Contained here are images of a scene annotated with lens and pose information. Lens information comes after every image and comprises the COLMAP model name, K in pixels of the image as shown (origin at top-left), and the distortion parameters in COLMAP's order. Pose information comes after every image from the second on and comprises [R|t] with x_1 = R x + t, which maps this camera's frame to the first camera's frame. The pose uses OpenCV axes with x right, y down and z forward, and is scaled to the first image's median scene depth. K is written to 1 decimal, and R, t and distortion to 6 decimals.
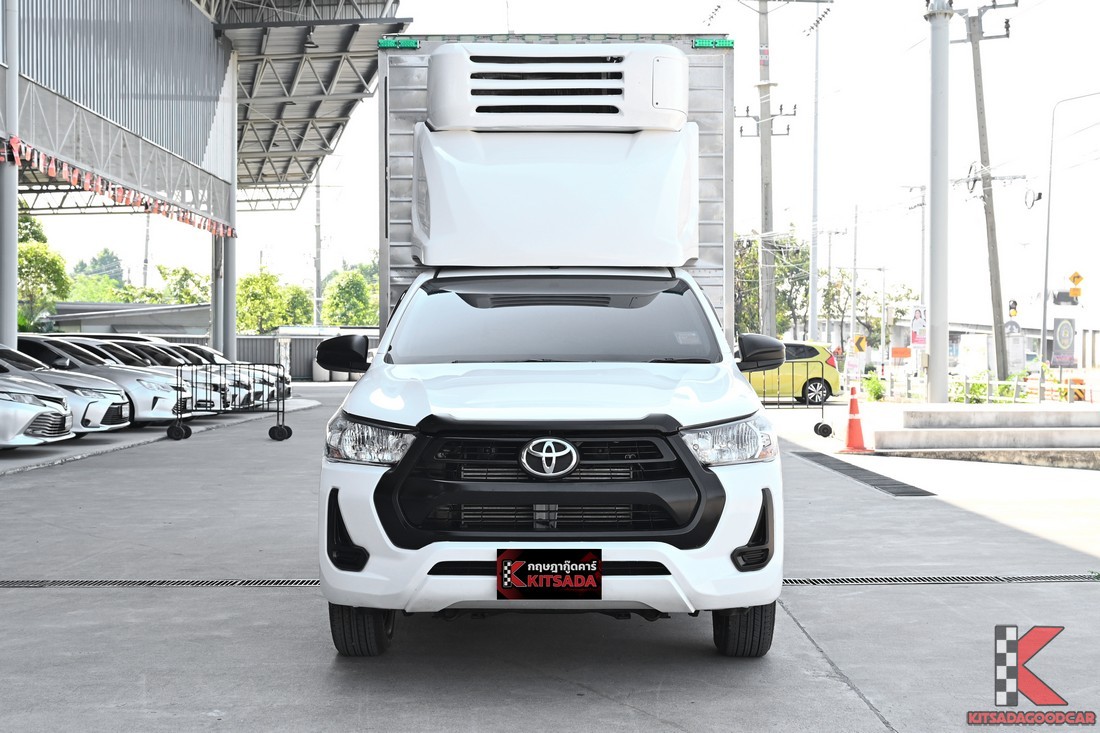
lens RADIAL K [[1581.1, 0, 549.9], [0, 1581.1, 360.8], [0, 0, 1]] dist [0.042348, 0.000000]
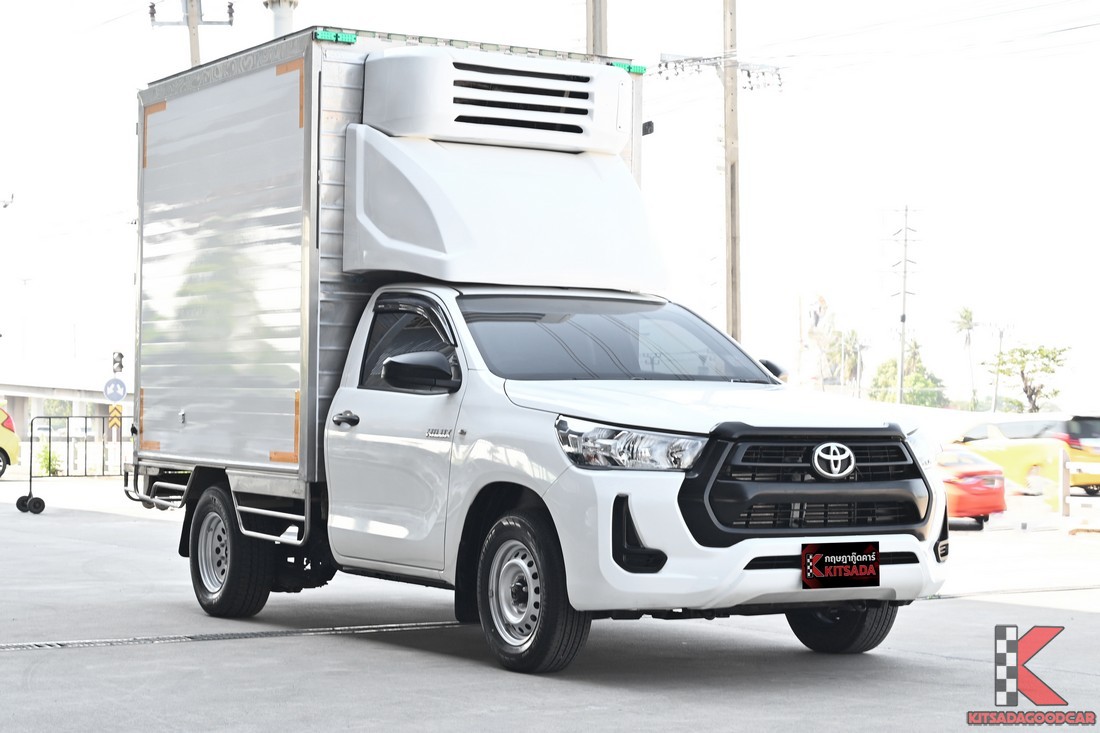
lens RADIAL K [[2175.2, 0, 550.0], [0, 2175.2, 369.6], [0, 0, 1]] dist [-0.043167, 0.000000]
pose [[0.859157, 0.018922, 0.511362, -0.949009], [-0.003169, 0.999494, -0.031661, 0.046552], [-0.511703, 0.025581, 0.858782, -0.203981]]
